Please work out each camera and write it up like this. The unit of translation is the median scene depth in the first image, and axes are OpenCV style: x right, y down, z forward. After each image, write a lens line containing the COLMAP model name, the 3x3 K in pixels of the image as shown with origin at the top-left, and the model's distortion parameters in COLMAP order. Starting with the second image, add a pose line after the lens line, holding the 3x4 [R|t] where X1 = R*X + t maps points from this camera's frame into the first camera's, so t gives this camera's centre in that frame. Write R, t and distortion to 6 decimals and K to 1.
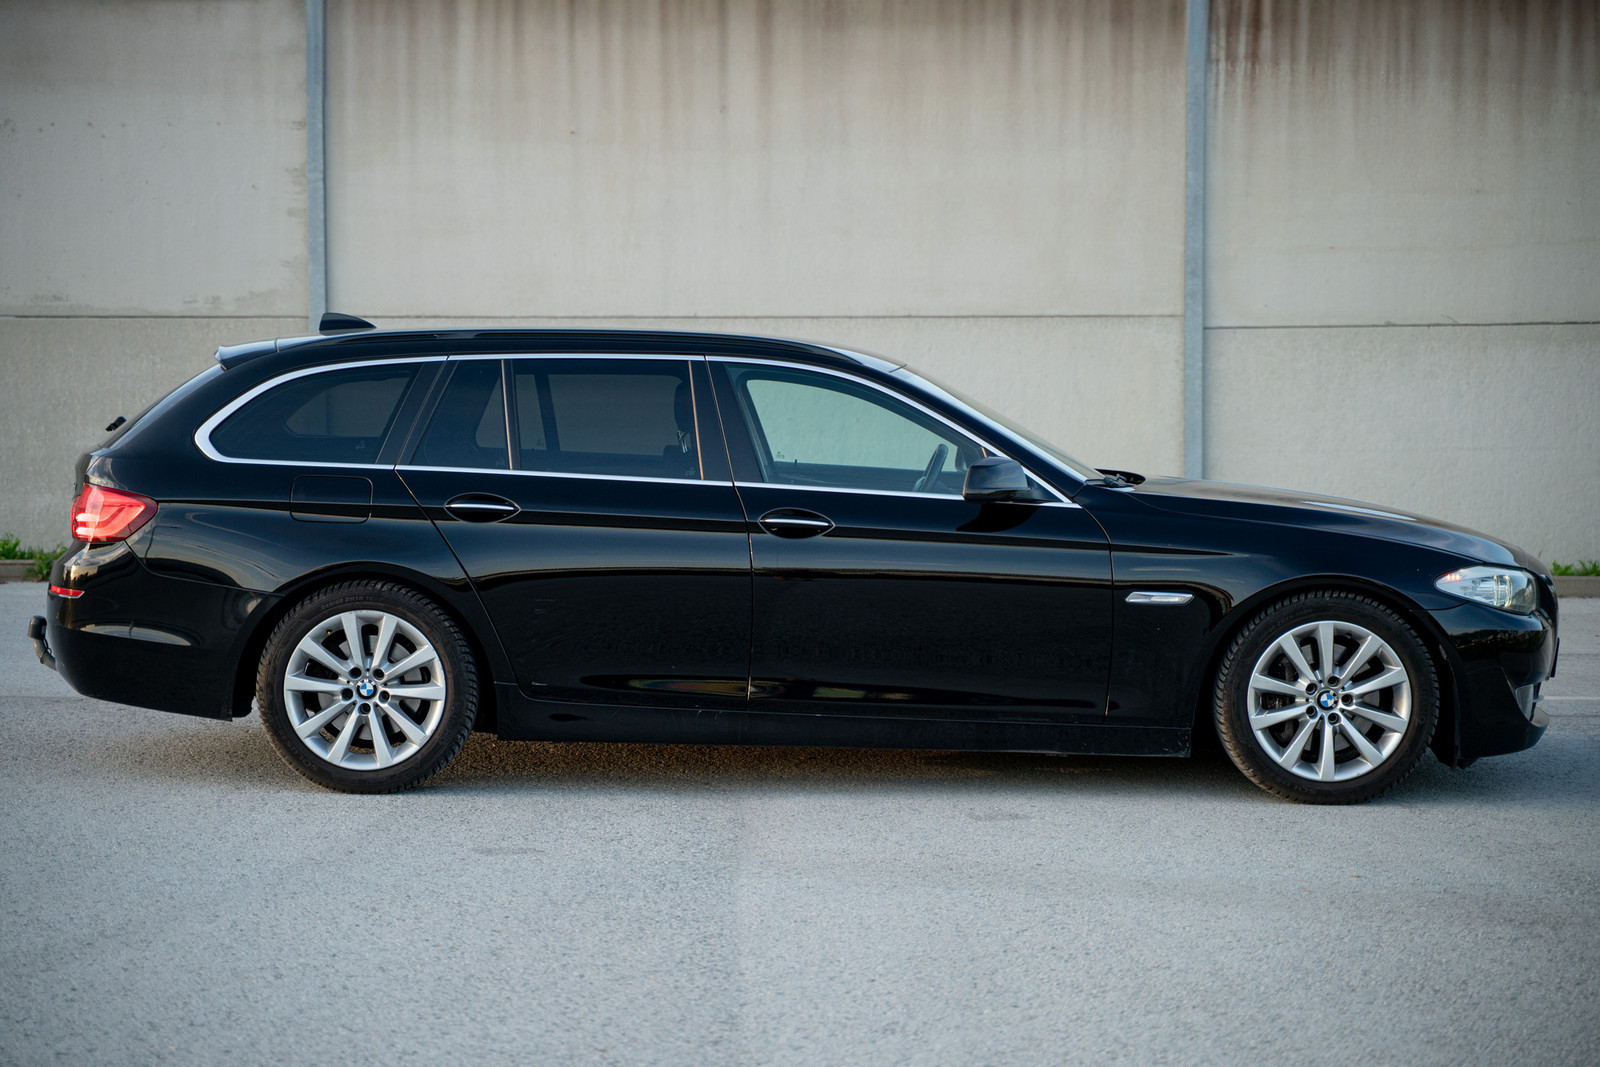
lens RADIAL K [[3483.9, 0, 784.7], [0, 3483.9, 531.6], [0, 0, 1]] dist [0.266808, 0.000000]
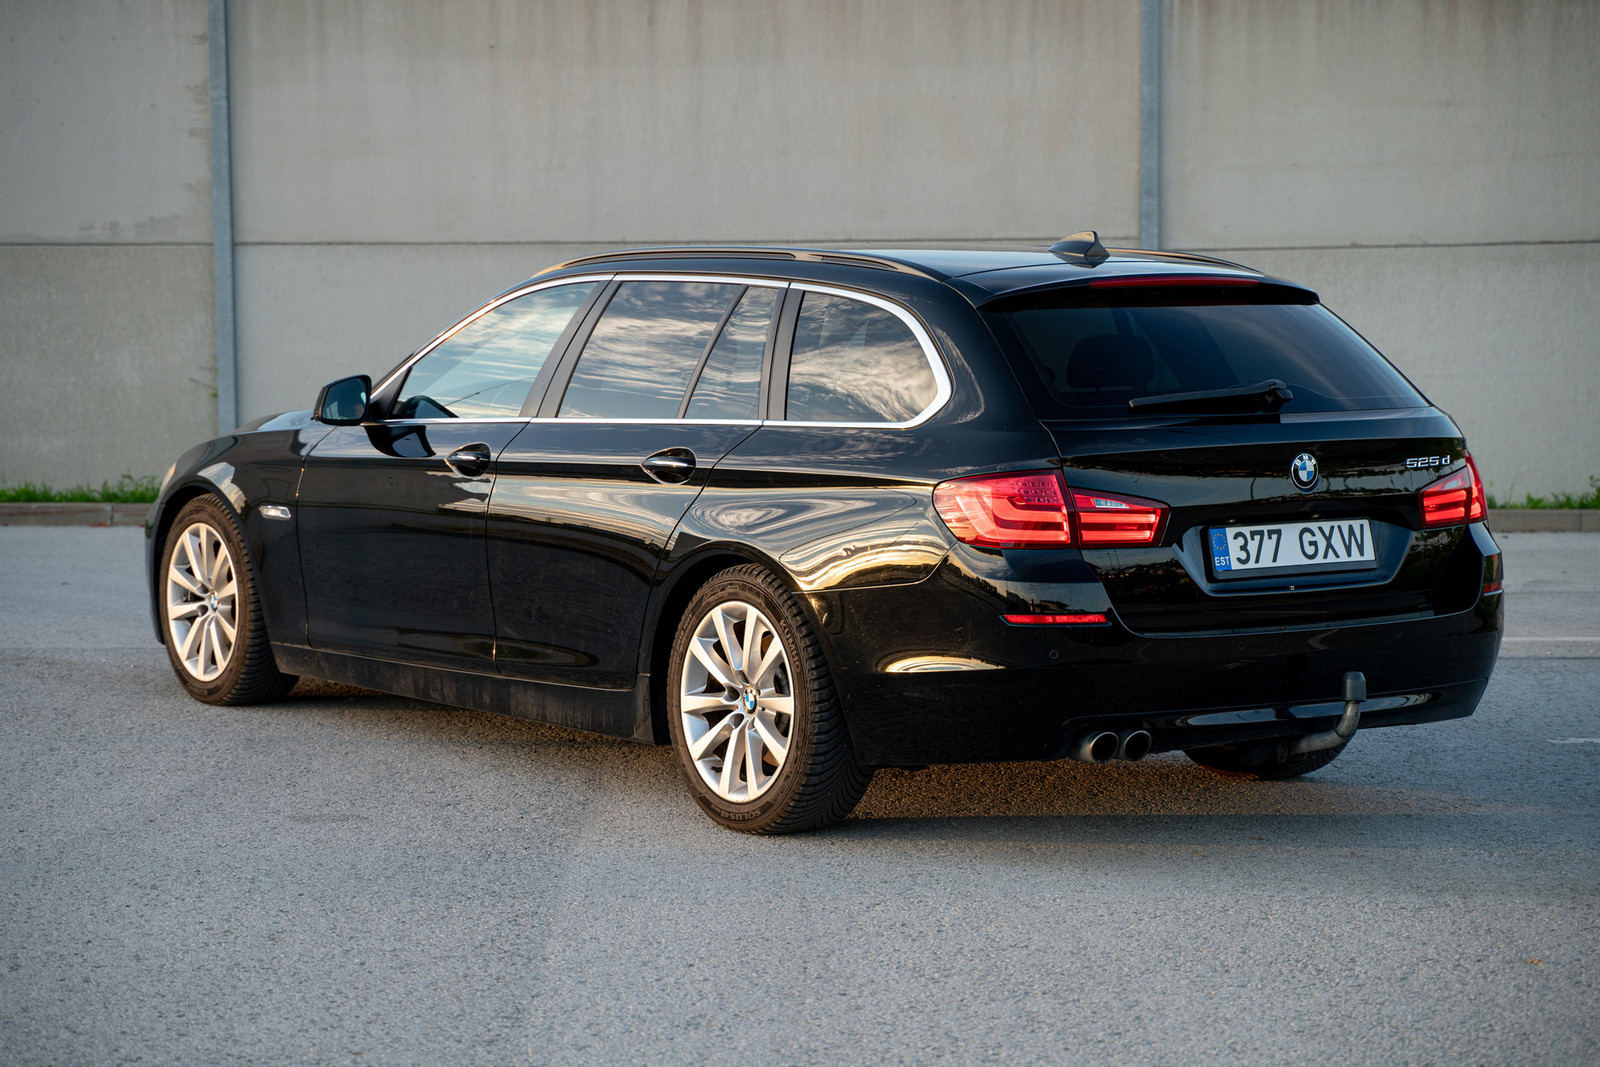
lens RADIAL K [[3483.9, 0, 816.4], [0, 3483.9, 539.6], [0, 0, 1]] dist [0.266808, 0.000000]
pose [[0.999981, -0.006119, -0.000583, 0.048384], [0.006129, 0.999802, 0.018937, 0.002704], [0.000467, -0.018940, 0.999821, 0.092539]]
